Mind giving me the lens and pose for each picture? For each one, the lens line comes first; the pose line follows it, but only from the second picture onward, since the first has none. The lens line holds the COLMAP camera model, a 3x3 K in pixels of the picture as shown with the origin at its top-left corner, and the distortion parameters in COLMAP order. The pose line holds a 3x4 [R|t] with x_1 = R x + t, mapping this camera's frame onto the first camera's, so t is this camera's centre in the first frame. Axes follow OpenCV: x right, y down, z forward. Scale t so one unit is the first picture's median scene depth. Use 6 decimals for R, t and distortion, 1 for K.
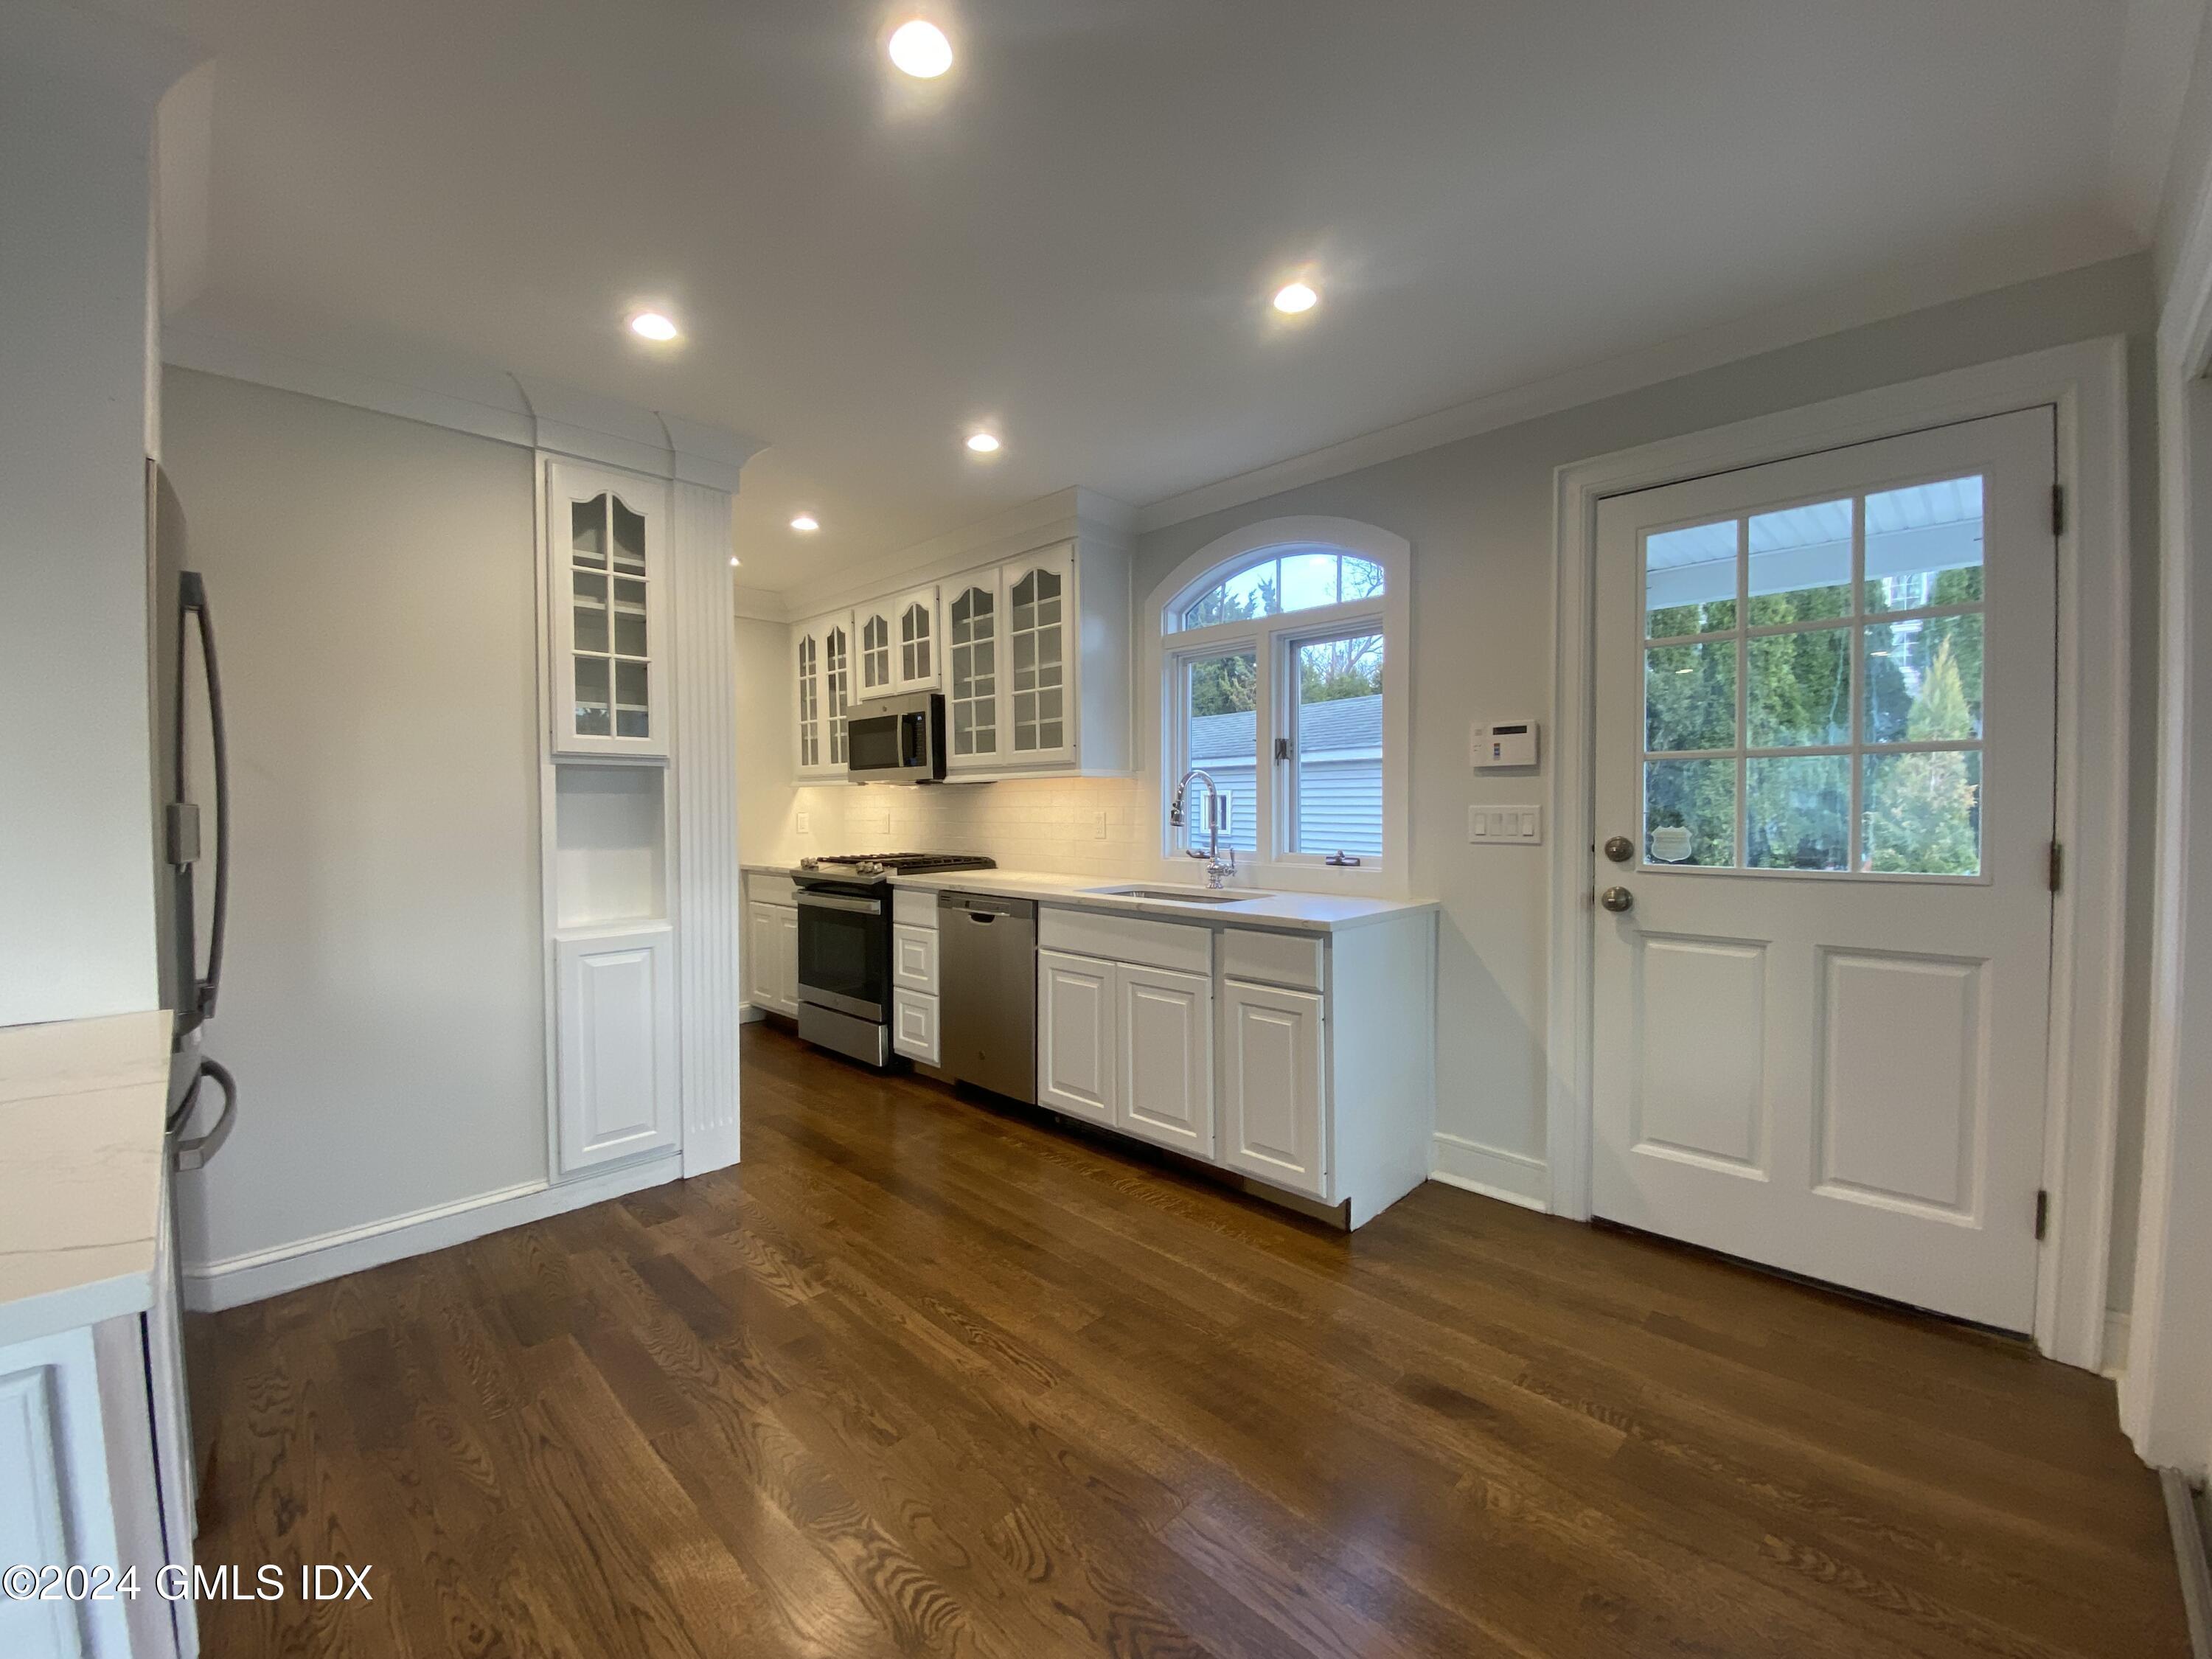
lens RADIAL K [[904.7, 0, 1103.5], [0, 904.7, 831.5], [0, 0, 1]] dist [0.027266, -0.023801]
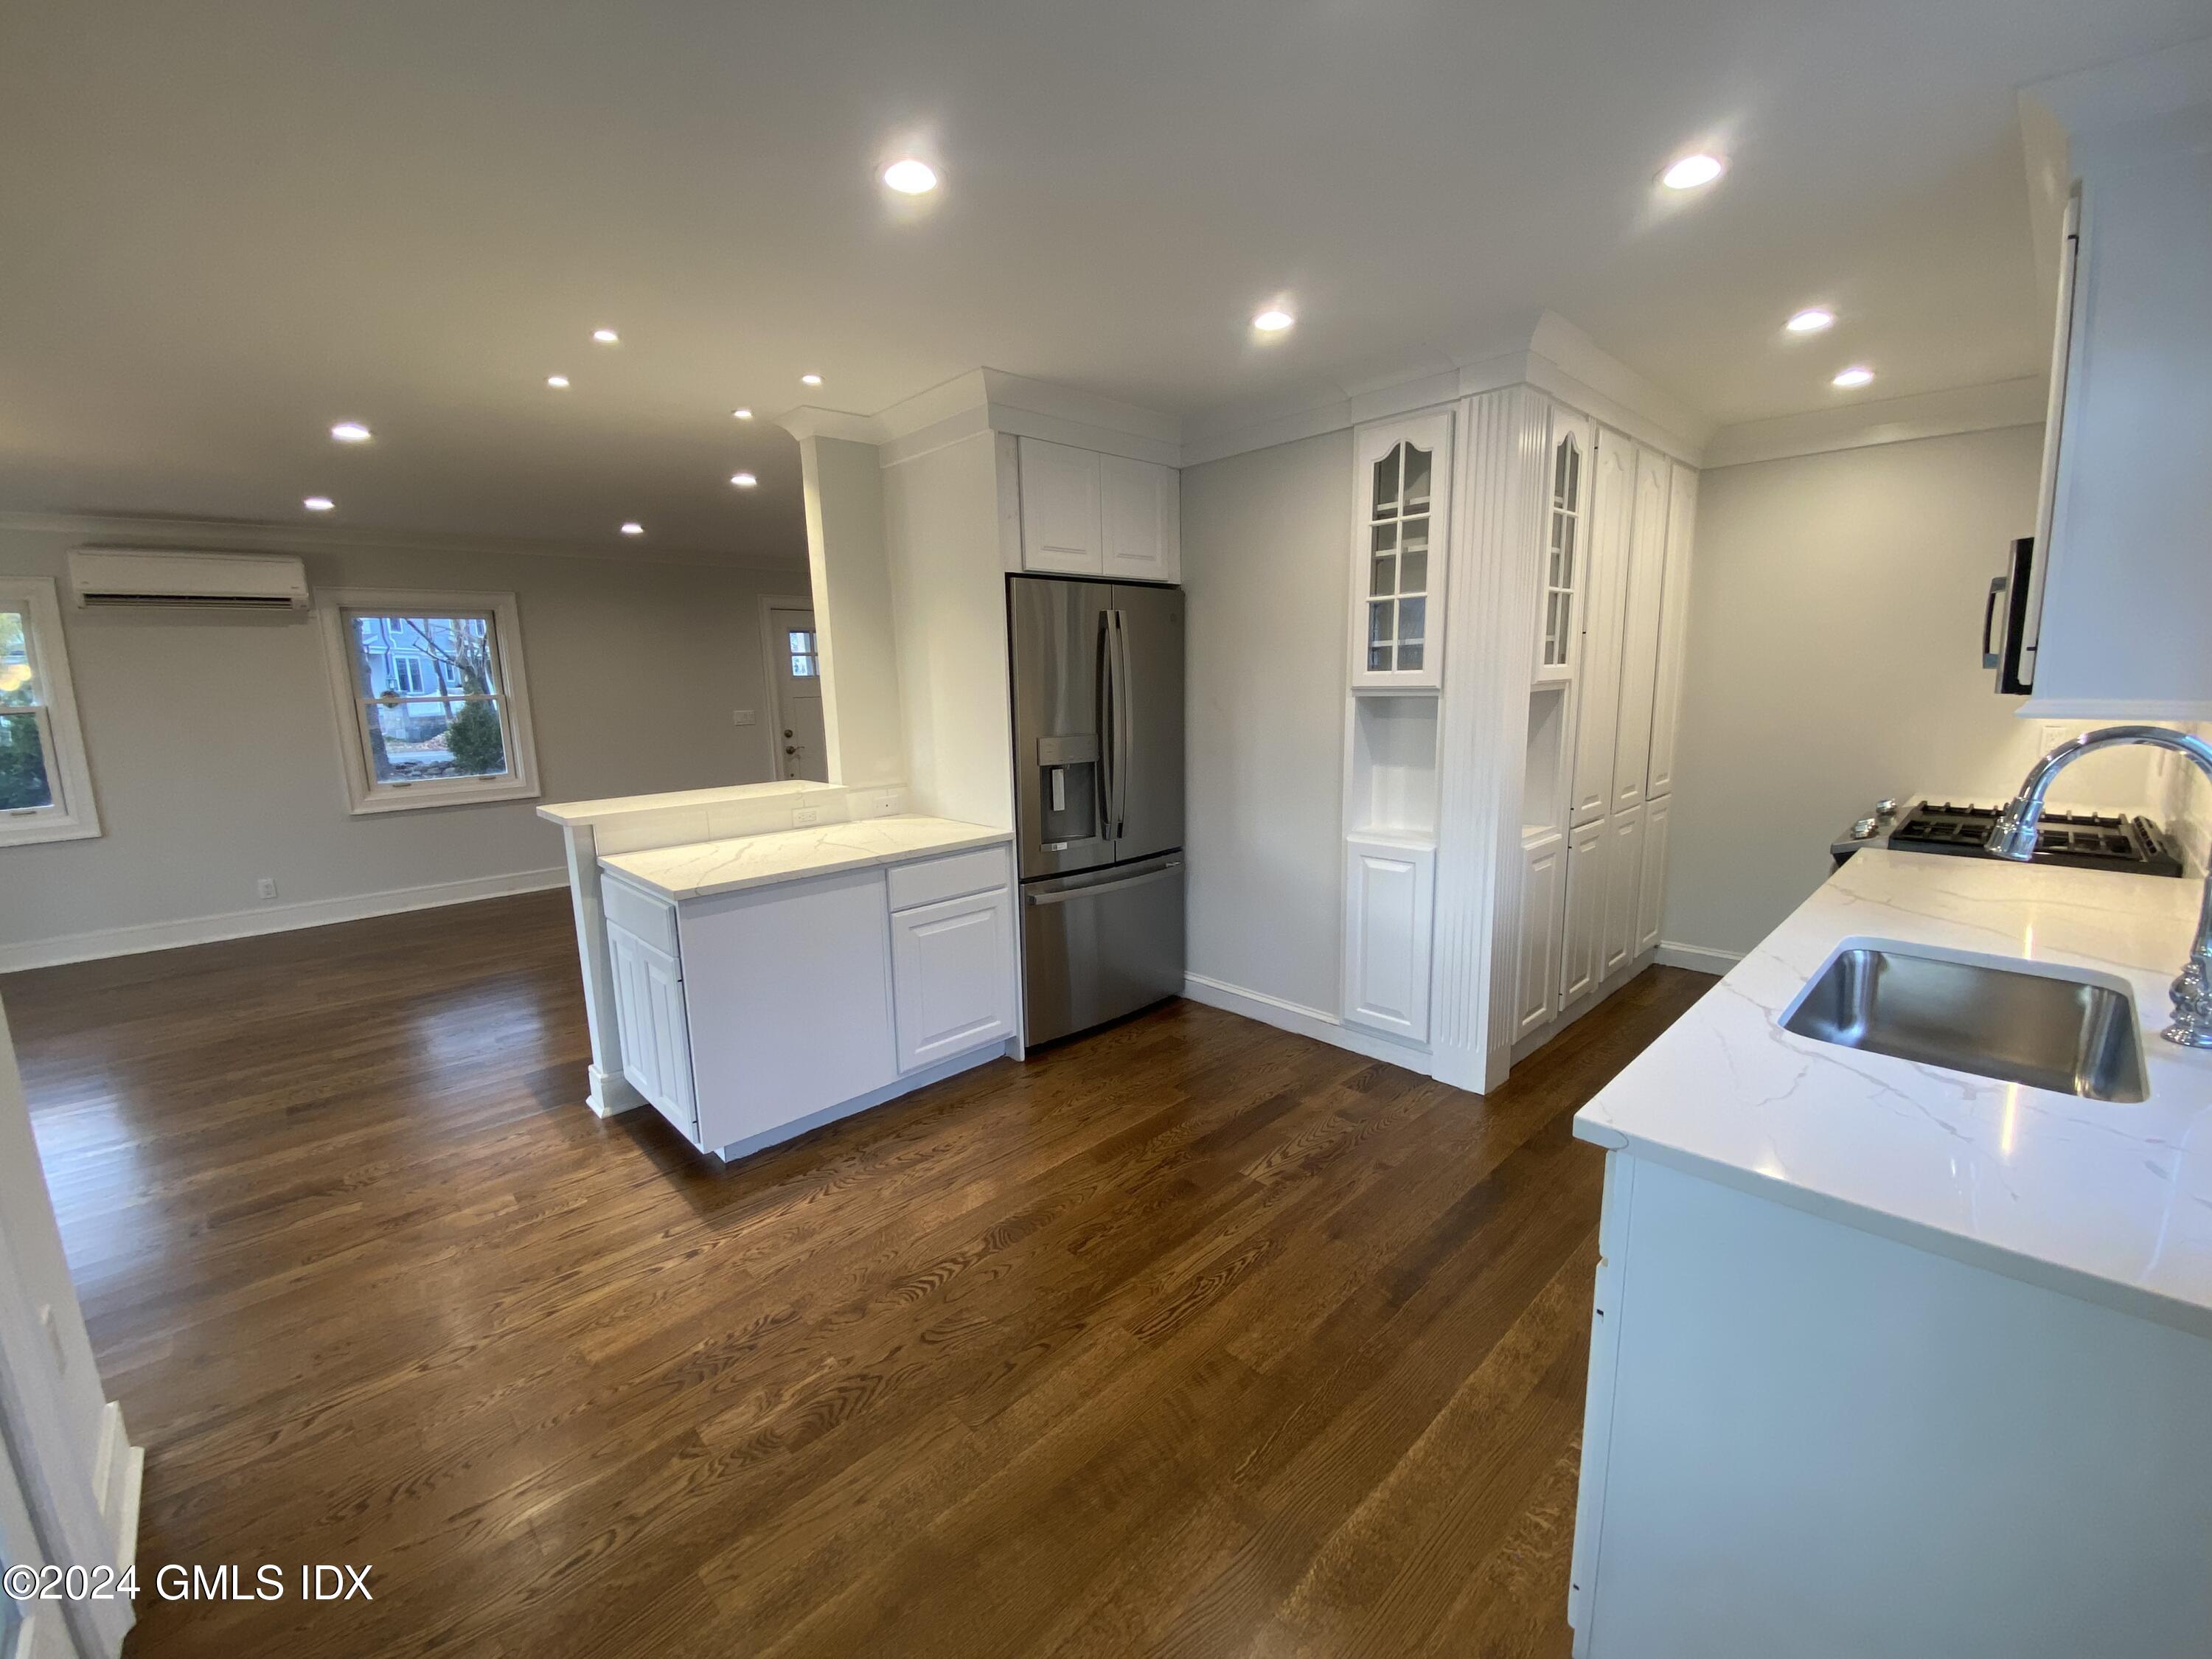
lens RADIAL K [[904.7, 0, 1103.5], [0, 904.7, 831.5], [0, 0, 1]] dist [0.027266, -0.023801]
pose [[-0.036900, 0.178923, -0.983171, 0.476543], [-0.000287, 0.983839, 0.179056, -0.085823], [0.999319, 0.006889, -0.036252, 0.537831]]
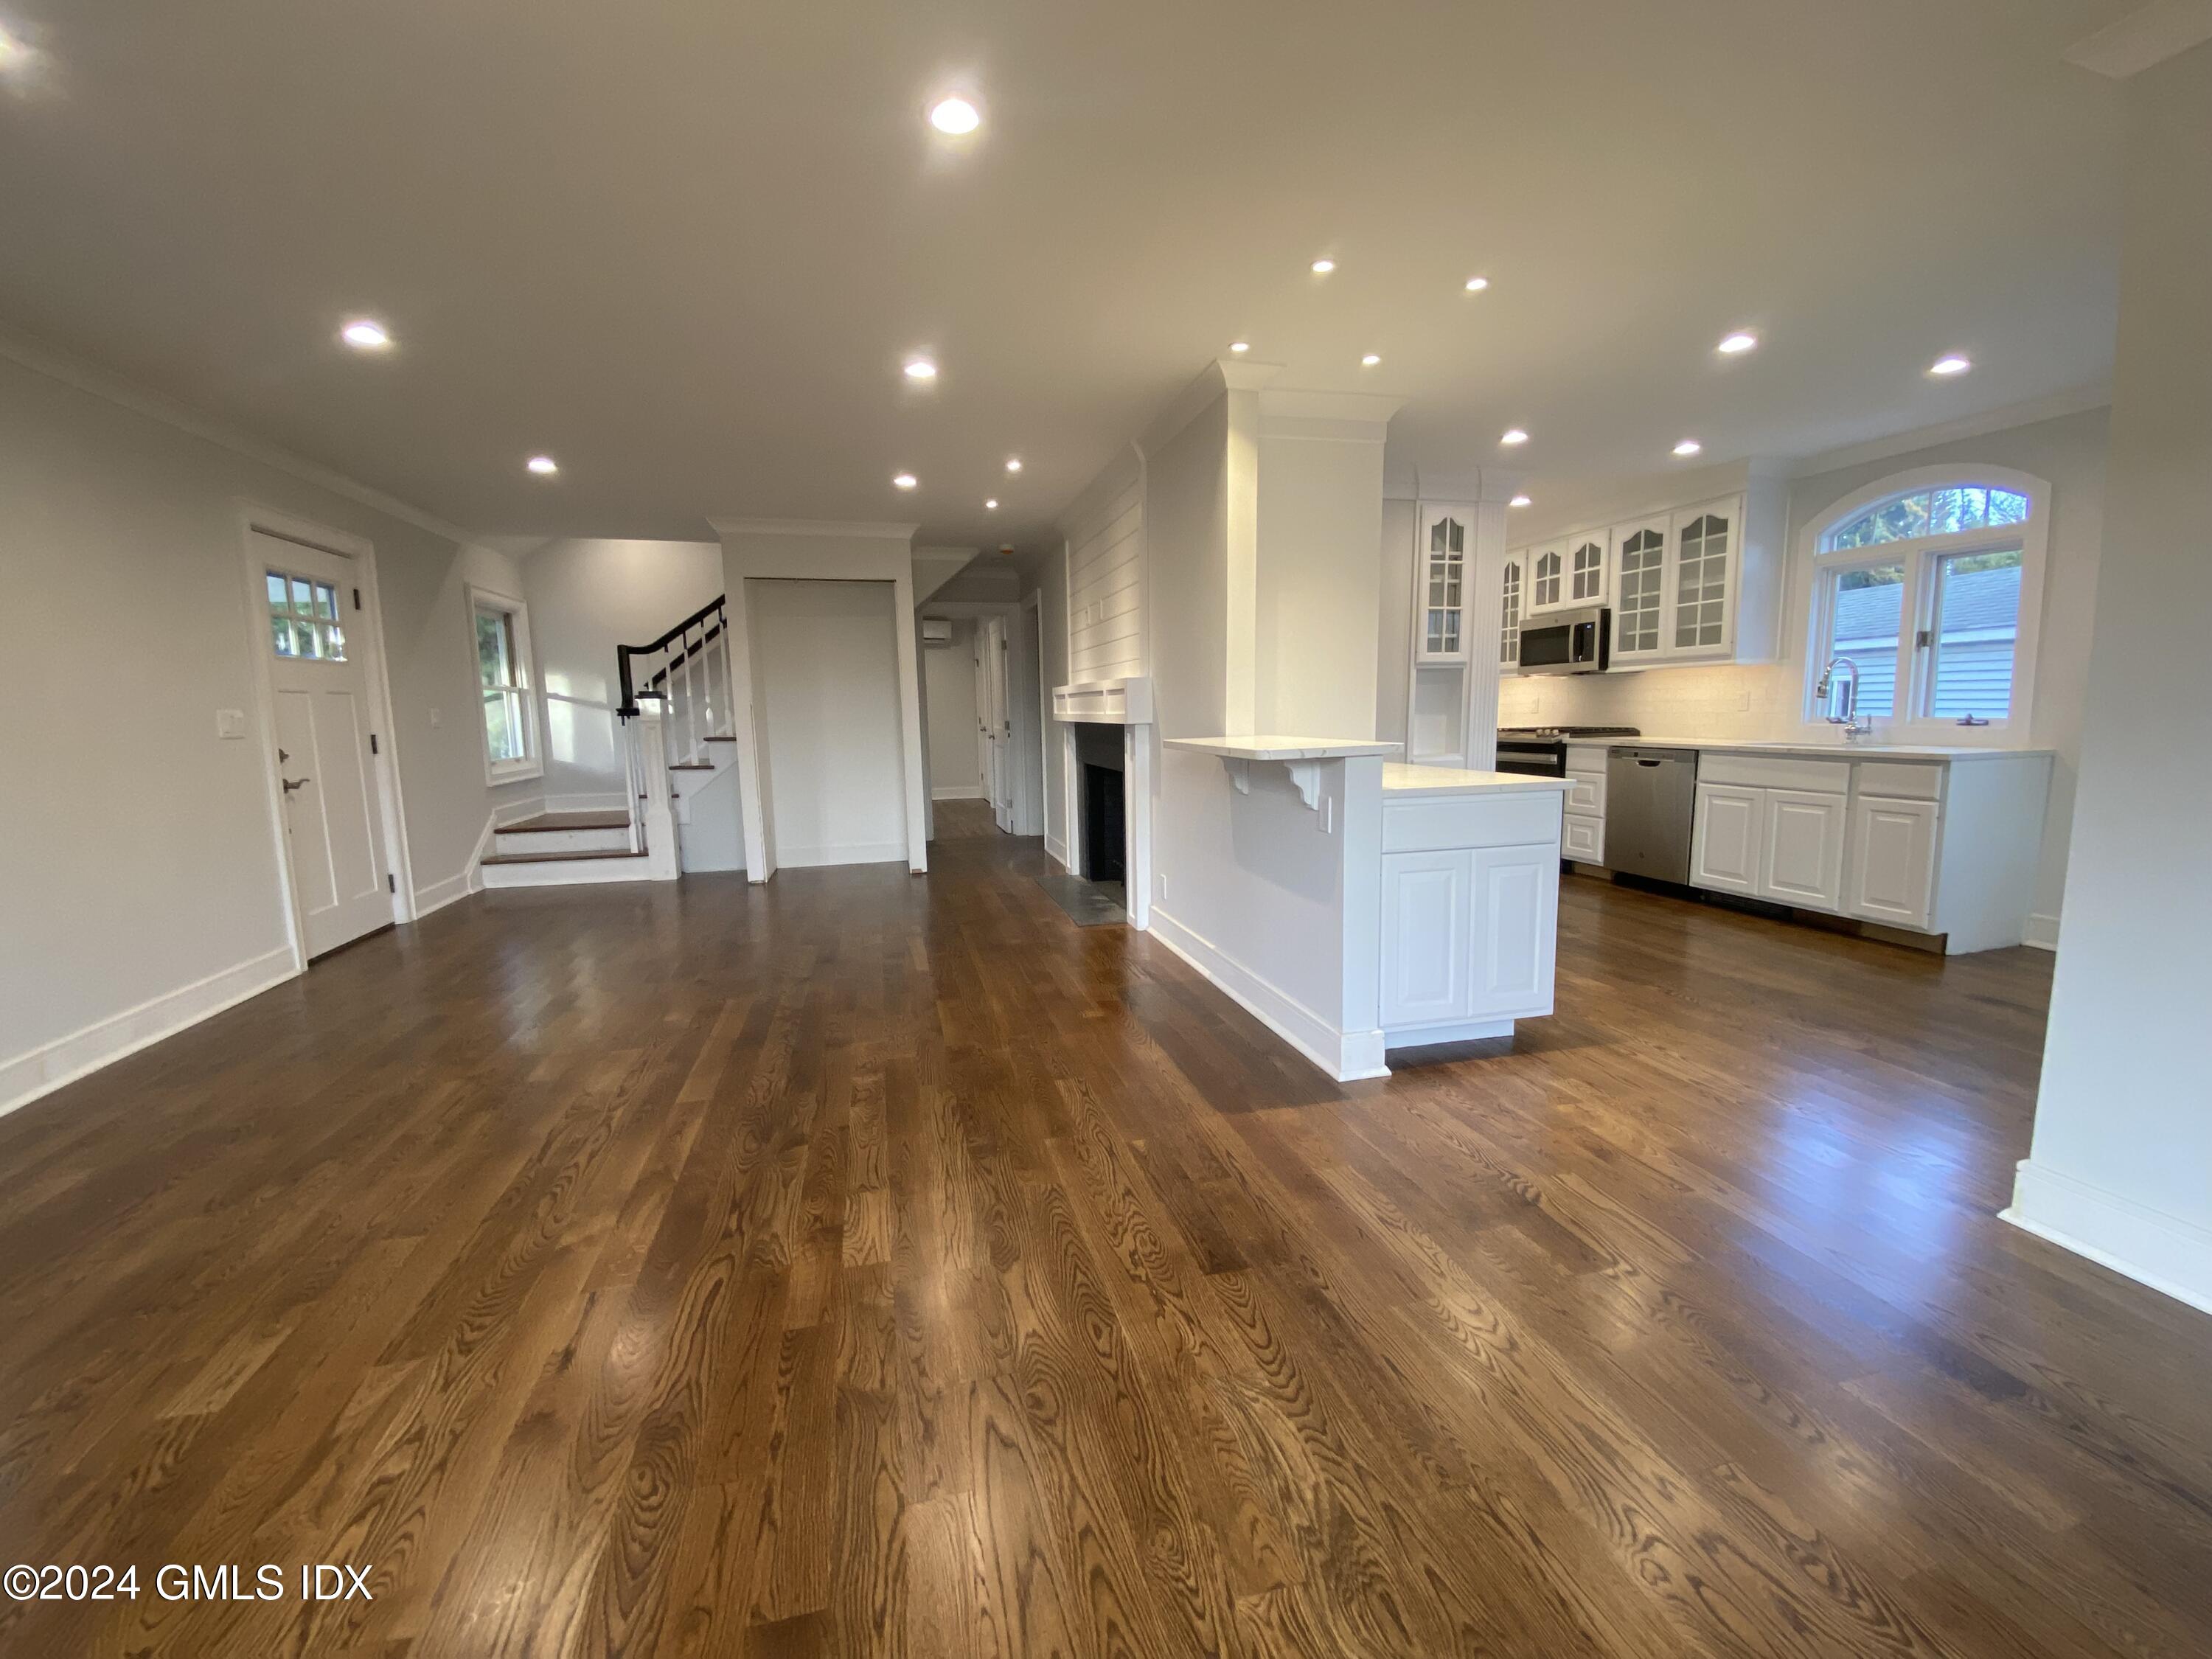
lens RADIAL K [[895.1, 0, 1097.6], [0, 895.1, 831.2], [0, 0, 1]] dist [0.016754, -0.023064]
pose [[0.850284, 0.058560, -0.523057, -0.126998], [0.000346, 0.993729, 0.111818, 0.041381], [0.526324, -0.095258, 0.844931, -0.738509]]
